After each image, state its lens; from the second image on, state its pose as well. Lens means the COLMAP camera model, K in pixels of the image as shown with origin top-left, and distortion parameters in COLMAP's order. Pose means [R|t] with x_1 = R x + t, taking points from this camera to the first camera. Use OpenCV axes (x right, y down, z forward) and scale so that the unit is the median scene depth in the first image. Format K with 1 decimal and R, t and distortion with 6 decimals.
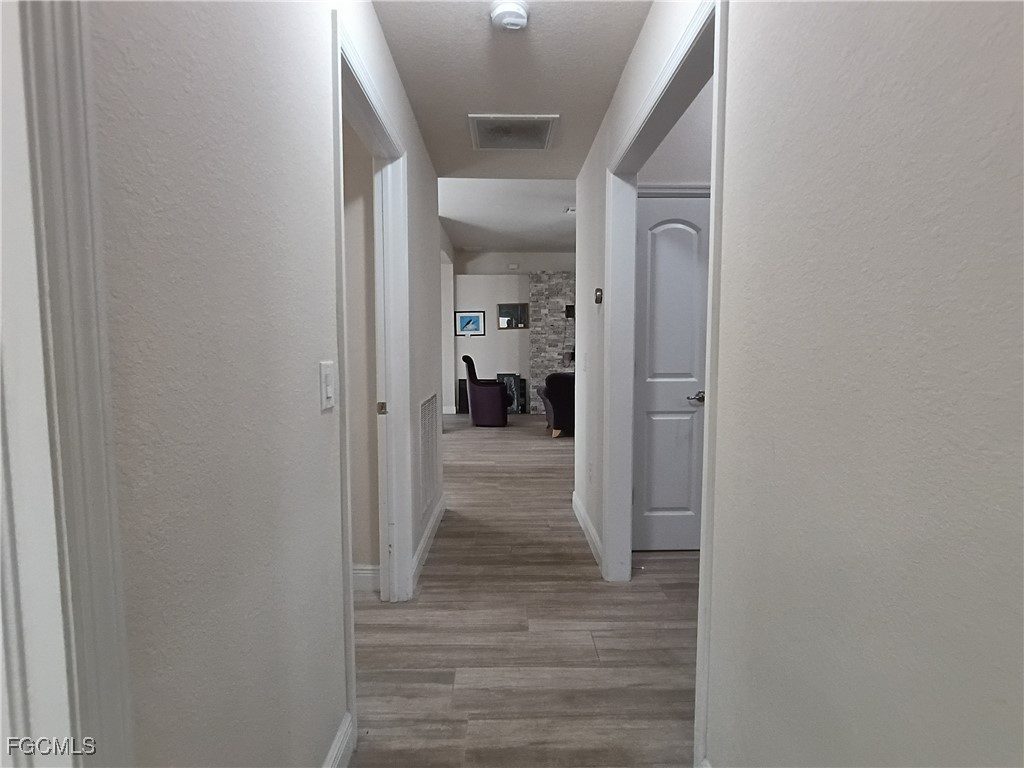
lens RADIAL K [[493.1, 0, 511.9], [0, 493.1, 383.9], [0, 0, 1]] dist [-0.008227, 0.003241]
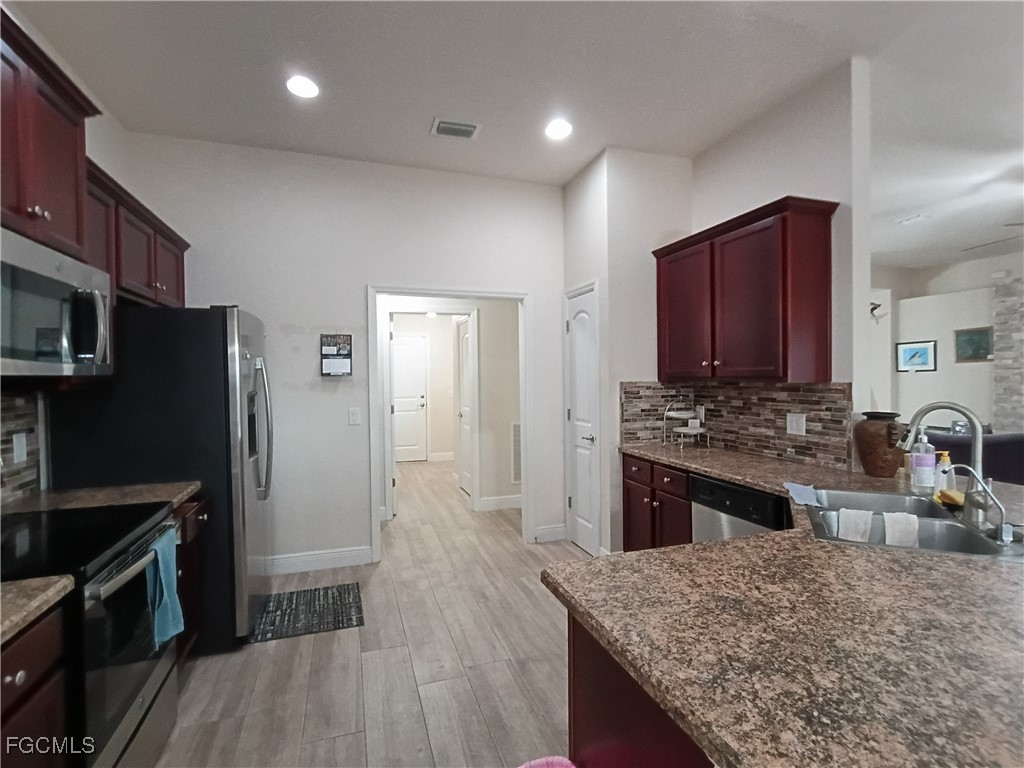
lens RADIAL K [[493.1, 0, 518.4], [0, 493.1, 384.5], [0, 0, 1]] dist [-0.008227, 0.003241]
pose [[0.315350, 0.015797, -0.948844, 1.304861], [-0.063132, 0.997996, -0.004366, -0.083089], [0.946873, 0.061279, 0.315715, 0.317437]]
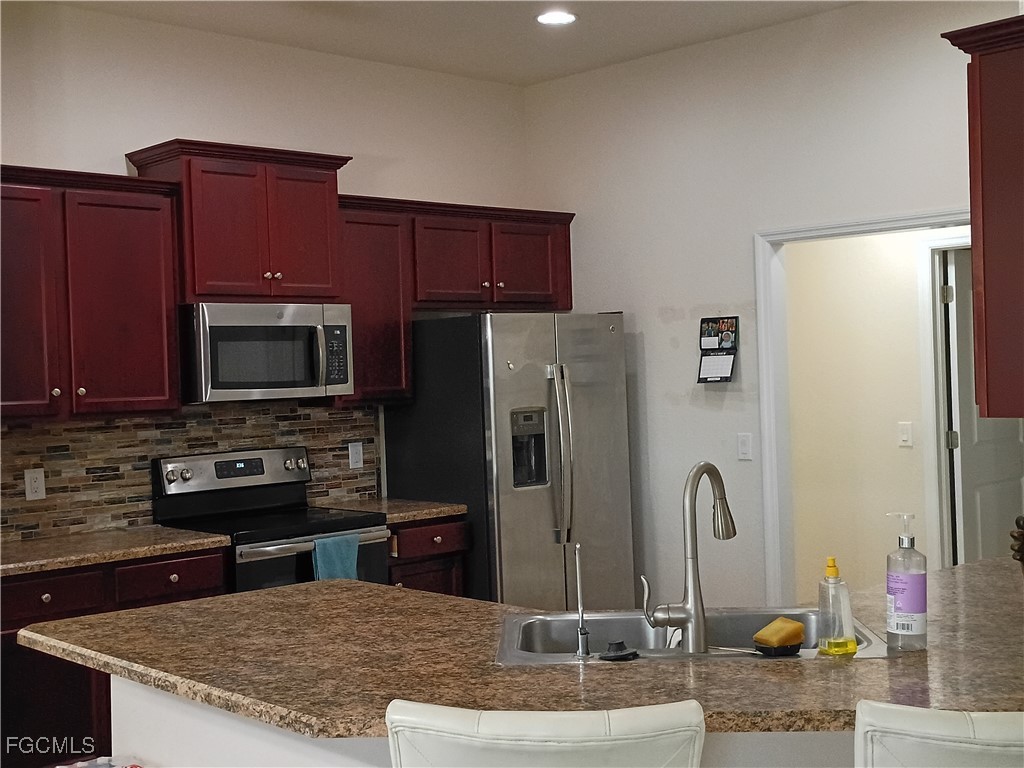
lens RADIAL K [[1273.0, 0, 512.3], [0, 1273.0, 386.0], [0, 0, 1]] dist [0.029077, 0.000000]
pose [[-0.724119, 0.032544, -0.688906, 1.596955], [-0.020031, 0.997472, 0.068175, -0.190240], [0.689384, 0.063166, -0.721637, 1.352860]]
